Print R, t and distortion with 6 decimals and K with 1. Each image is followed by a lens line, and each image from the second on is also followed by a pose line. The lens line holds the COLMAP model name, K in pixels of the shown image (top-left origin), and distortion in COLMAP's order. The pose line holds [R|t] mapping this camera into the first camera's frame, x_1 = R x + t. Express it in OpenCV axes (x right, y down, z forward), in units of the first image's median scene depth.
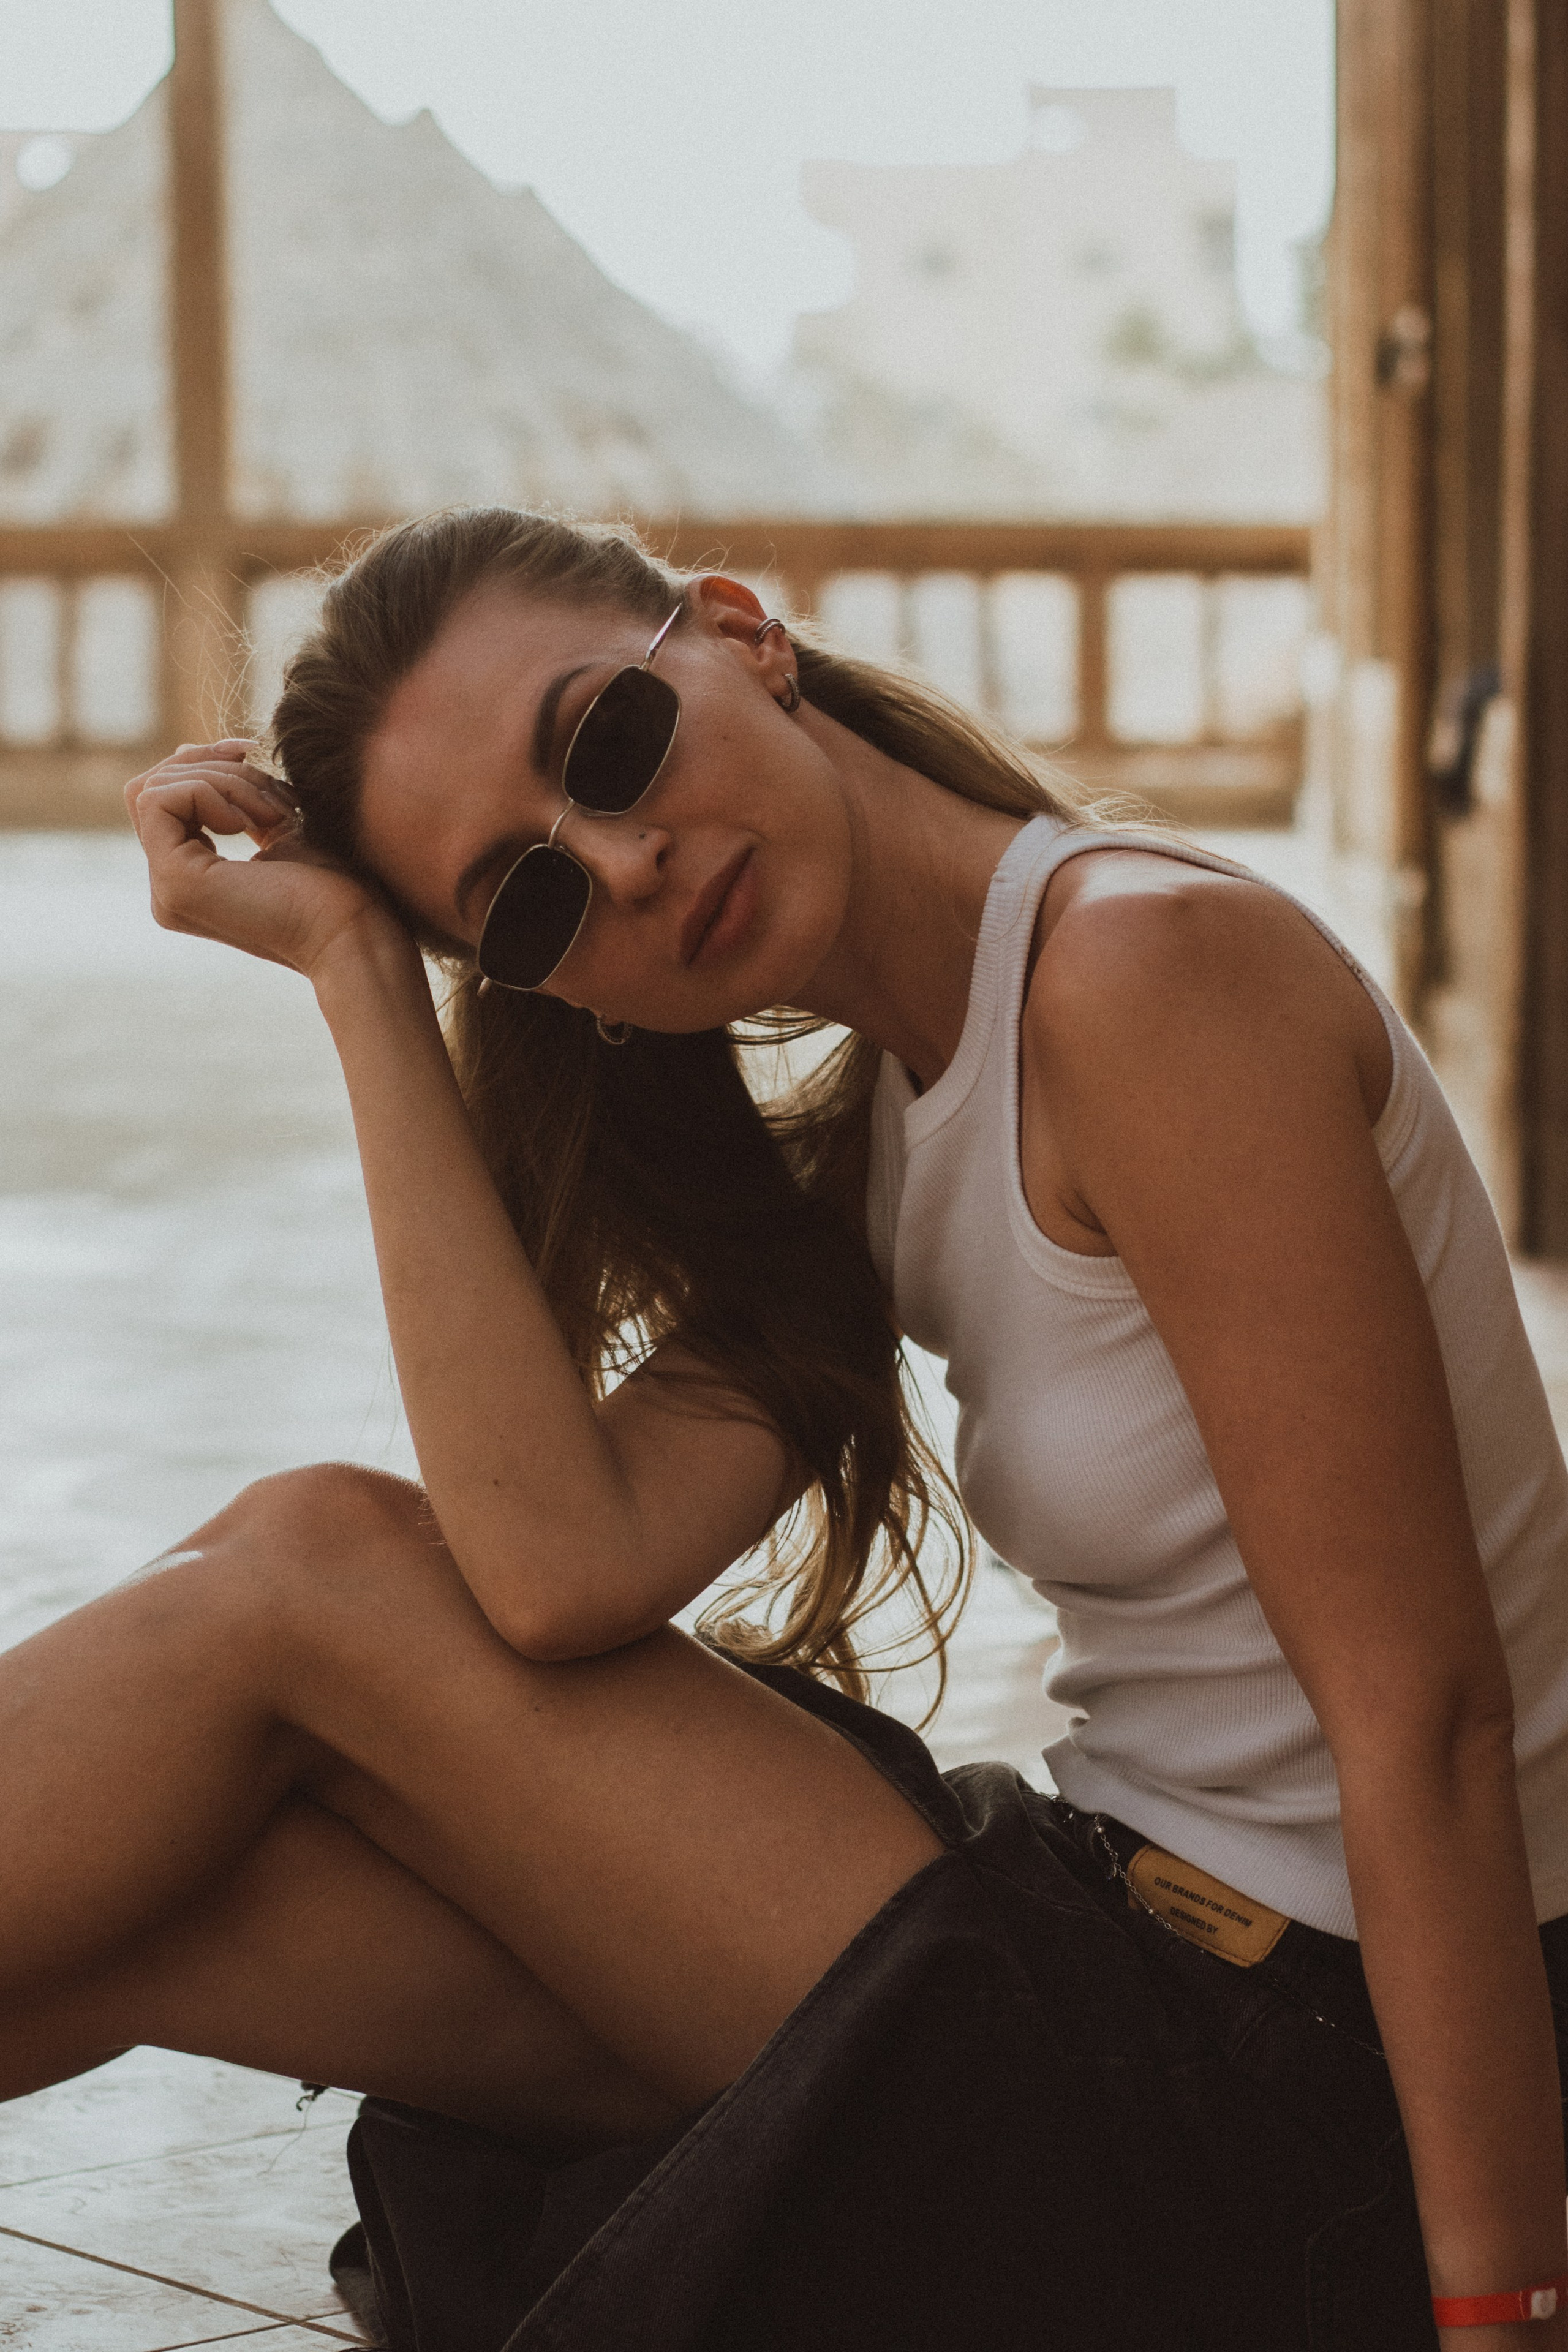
lens RADIAL K [[4245.7, 0, 784.0], [0, 4245.7, 1176.0], [0, 0, 1]] dist [-0.194031, -0.059018]
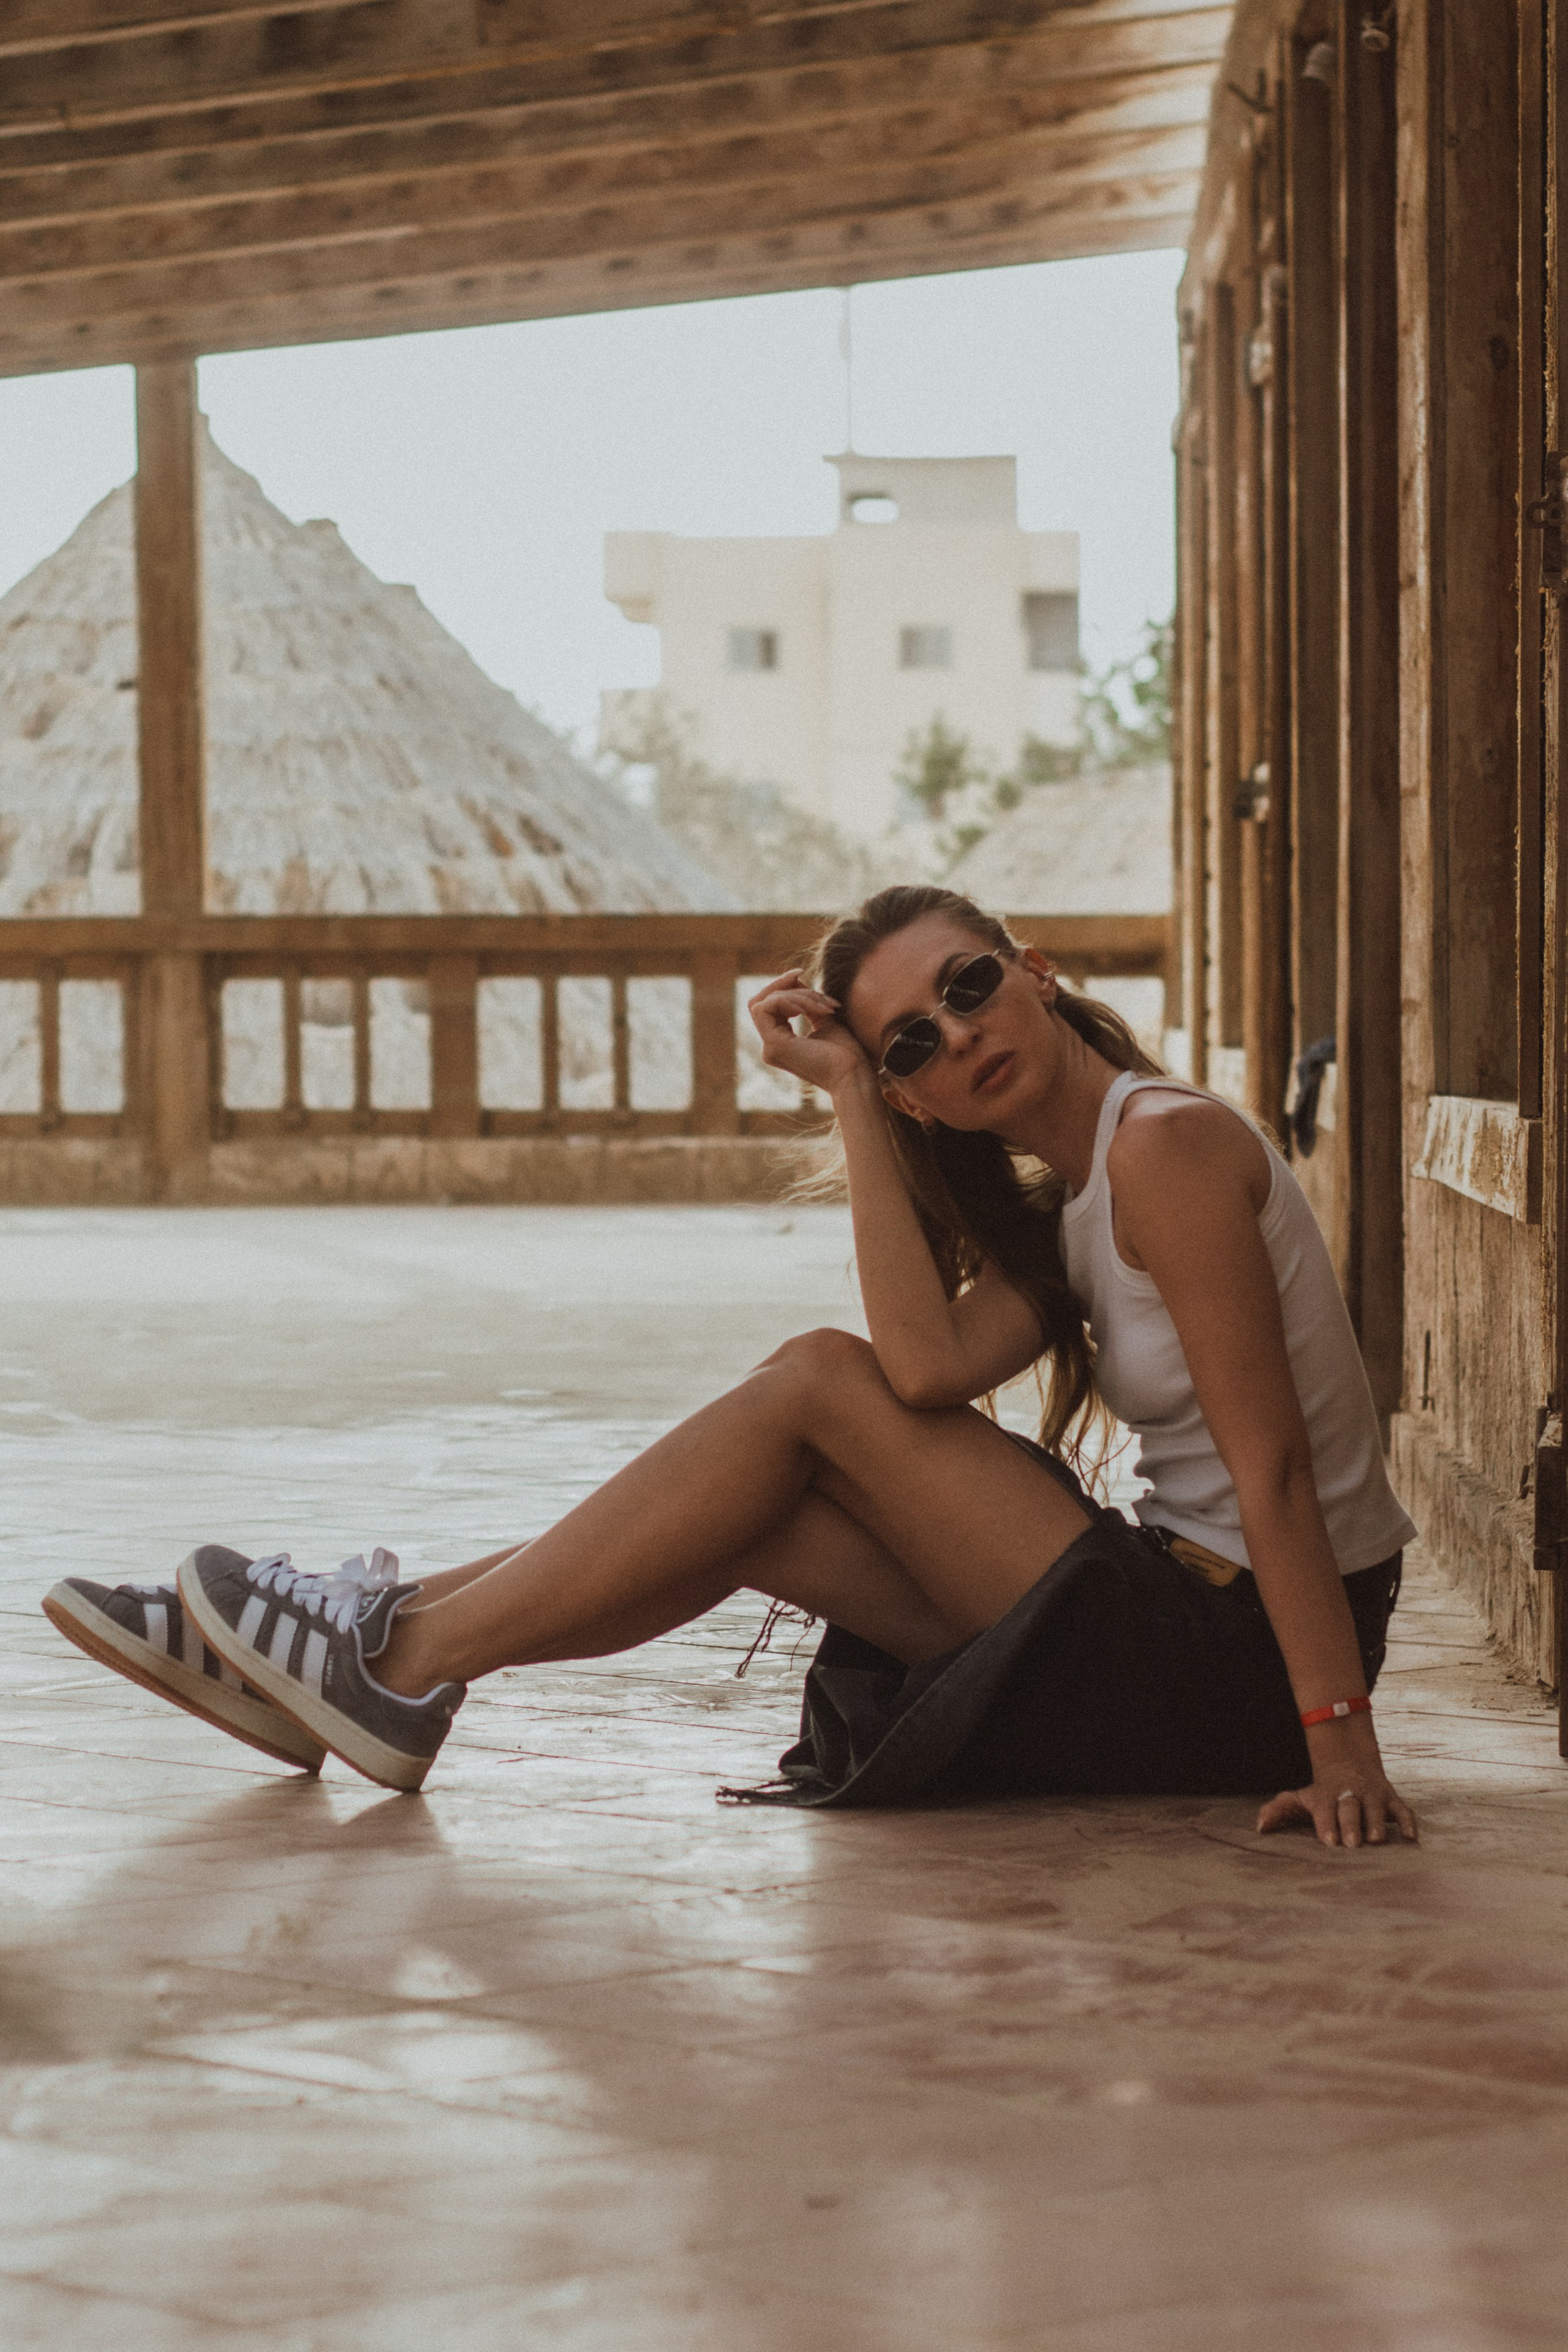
lens RADIAL K [[6256.9, 0, 784.0], [0, 6256.9, 1176.0], [0, 0, 1]] dist [-0.050026, -0.620882]
pose [[0.997409, -0.005570, 0.071724, -0.096289], [0.013291, 0.994103, -0.107622, 0.088322], [-0.070702, 0.108296, 0.991601, -0.624662]]
